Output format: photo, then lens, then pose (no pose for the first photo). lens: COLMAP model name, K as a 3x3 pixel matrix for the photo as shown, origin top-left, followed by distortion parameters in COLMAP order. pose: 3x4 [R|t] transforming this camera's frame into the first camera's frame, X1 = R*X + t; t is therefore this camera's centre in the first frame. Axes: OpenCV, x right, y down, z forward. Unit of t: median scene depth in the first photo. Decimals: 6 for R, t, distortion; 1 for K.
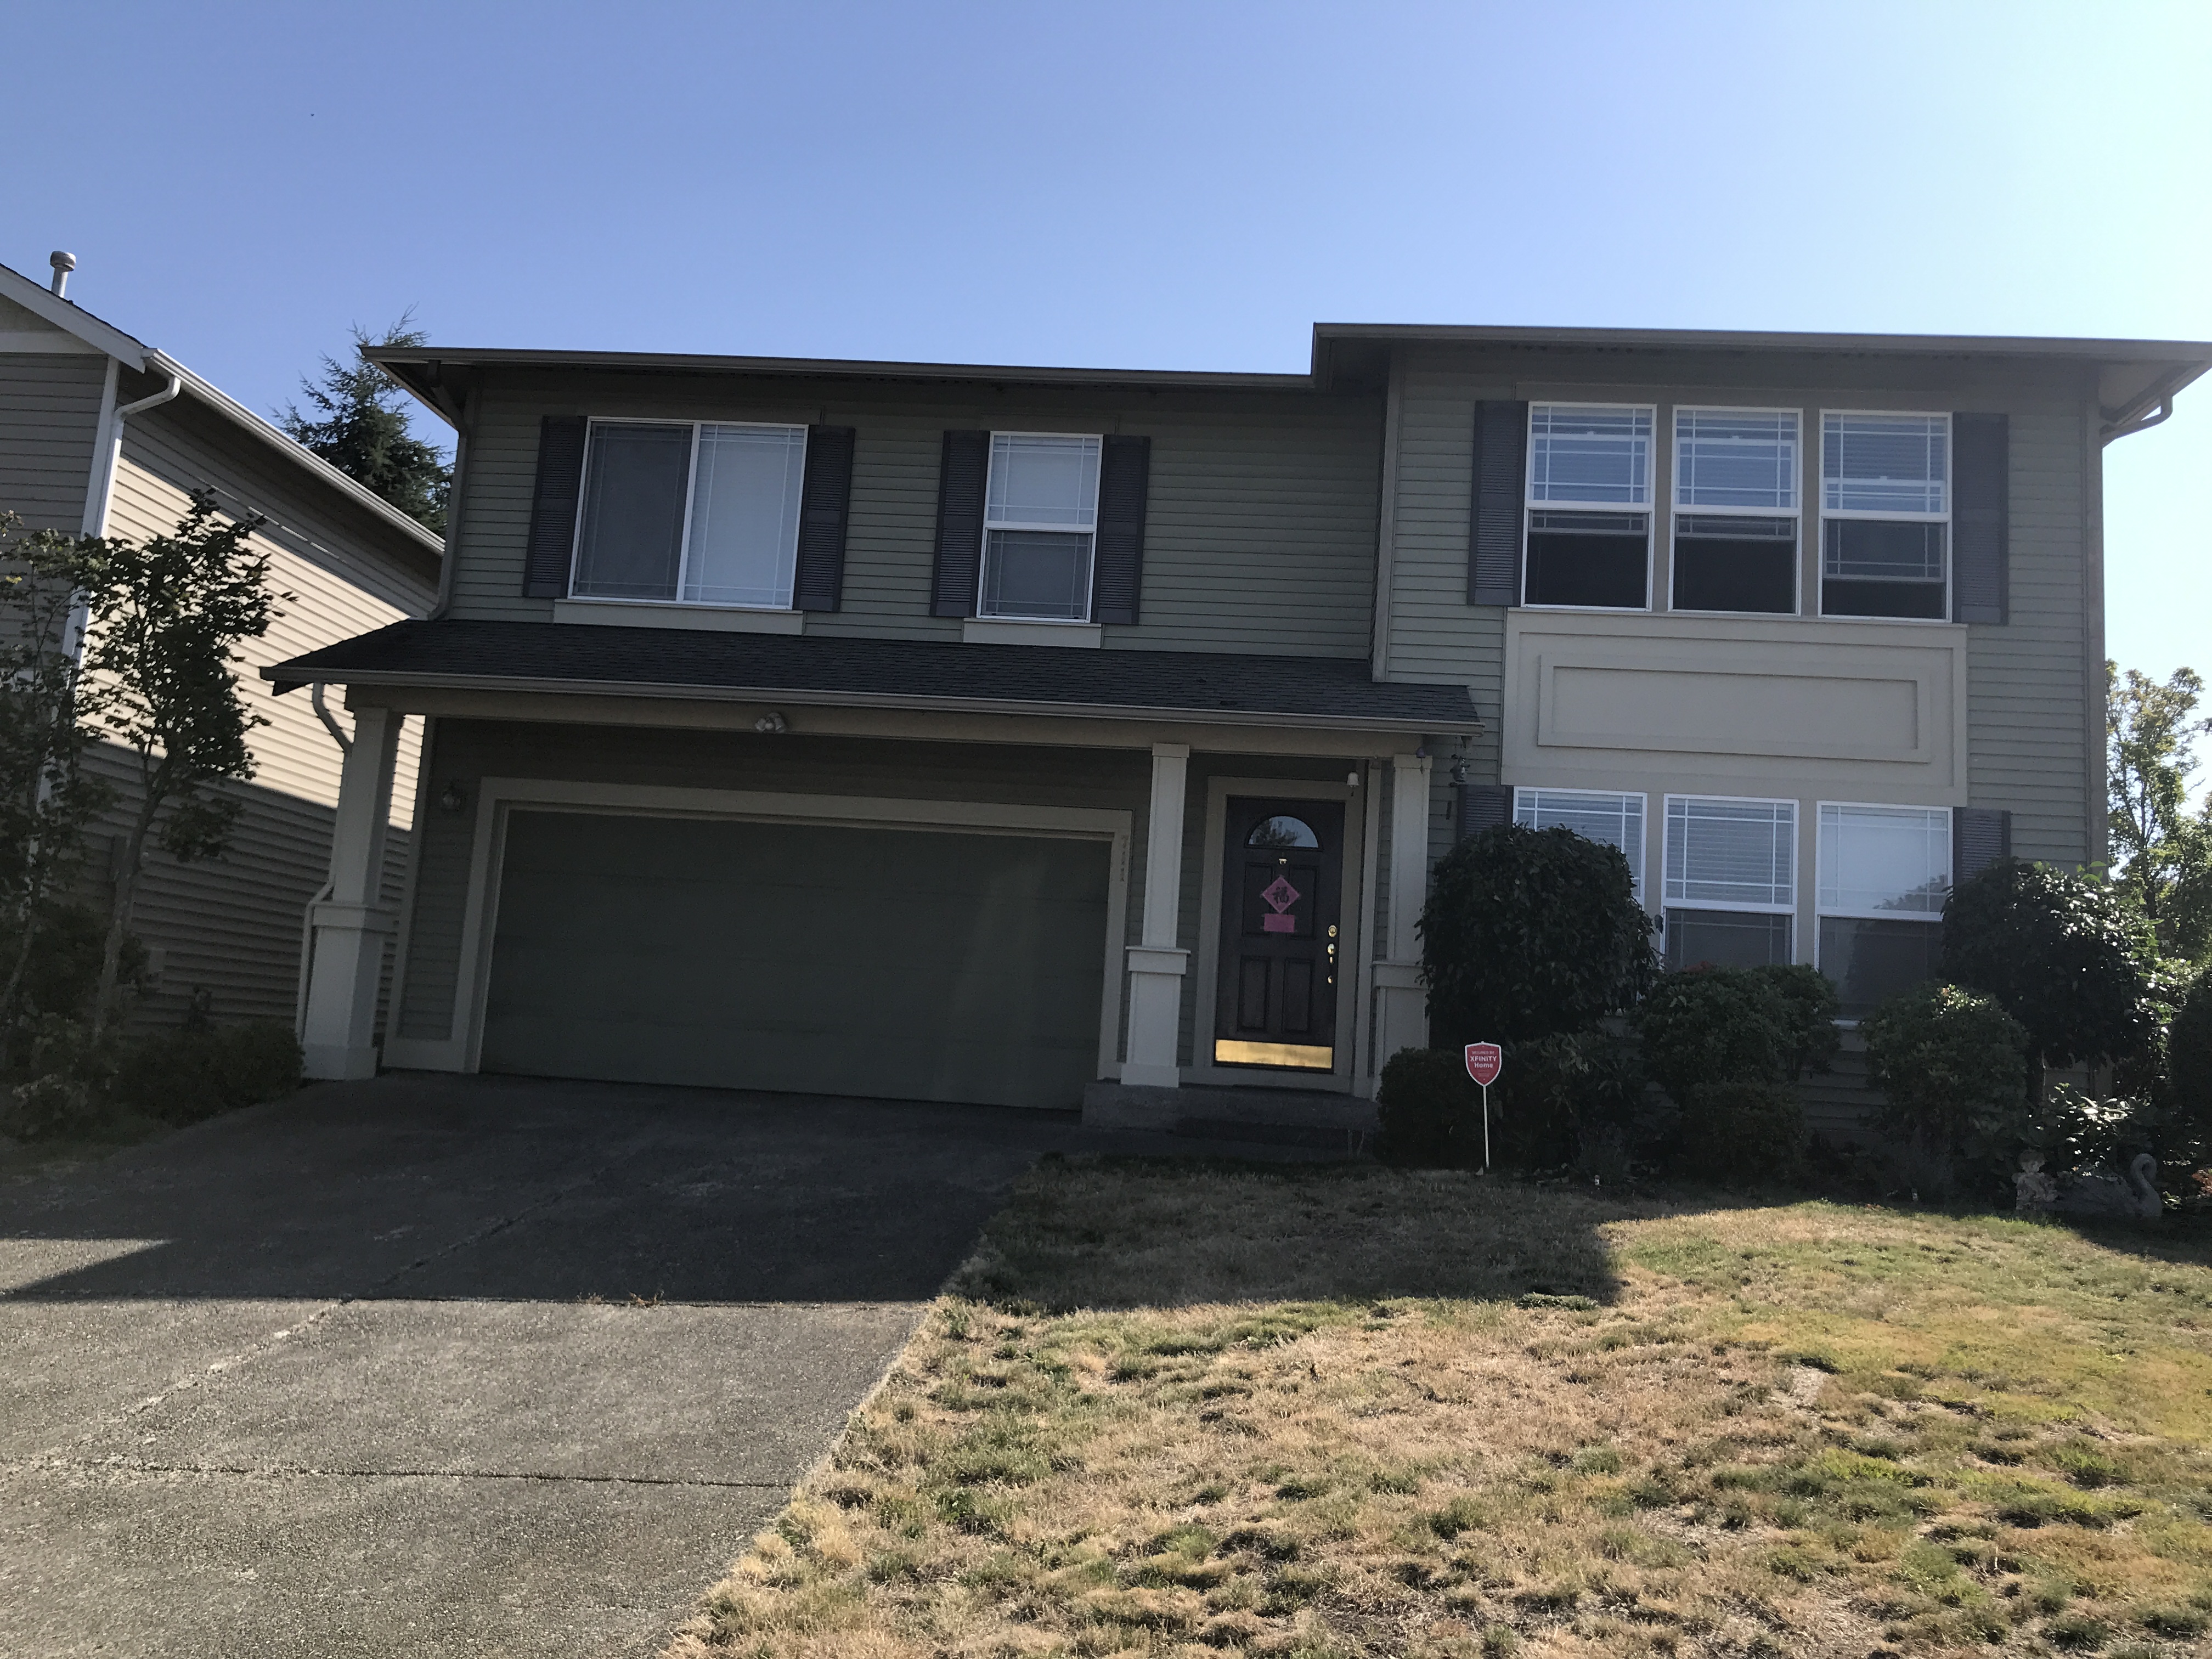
lens RADIAL K [[1768.8, 0, 1106.0], [0, 1768.8, 812.8], [0, 0, 1]] dist [0.038321, -0.040921]
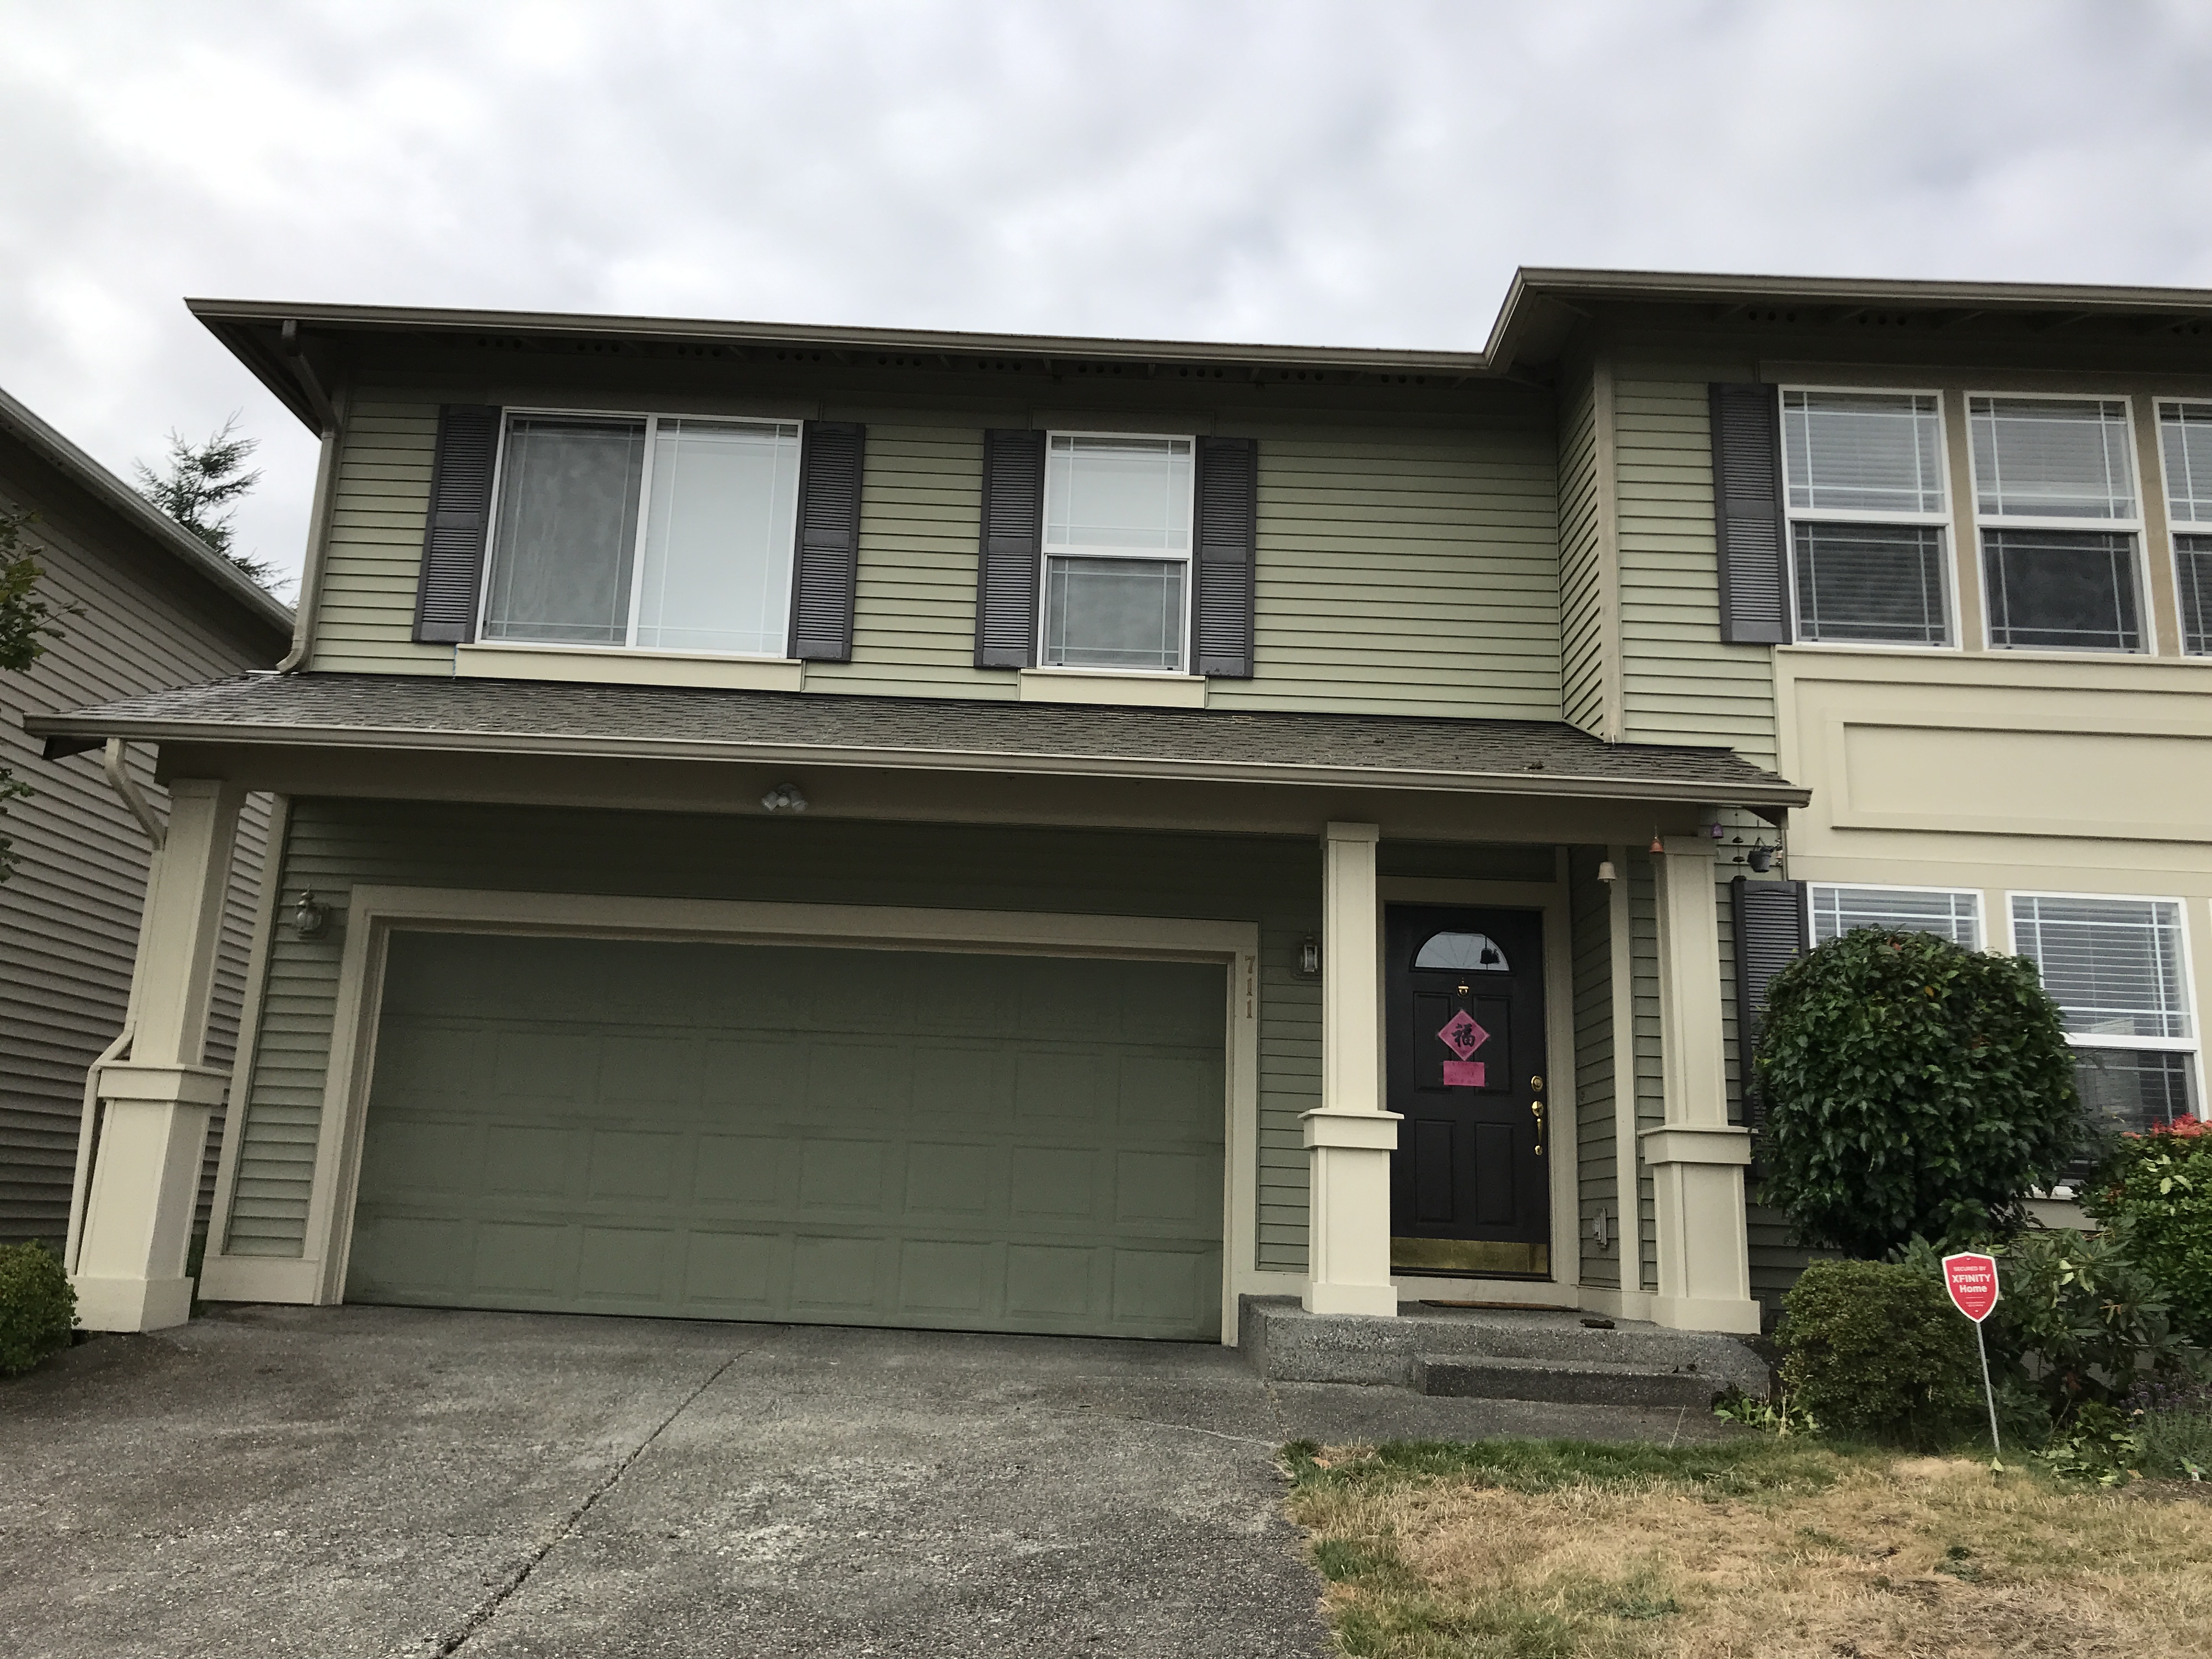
lens RADIAL K [[1768.8, 0, 1101.1], [0, 1768.8, 844.5], [0, 0, 1]] dist [0.038321, -0.040921]
pose [[0.996196, -0.002150, 0.087114, -0.115027], [0.007934, 0.997781, -0.066106, 0.014341], [-0.086779, 0.066546, 0.994003, 0.263827]]
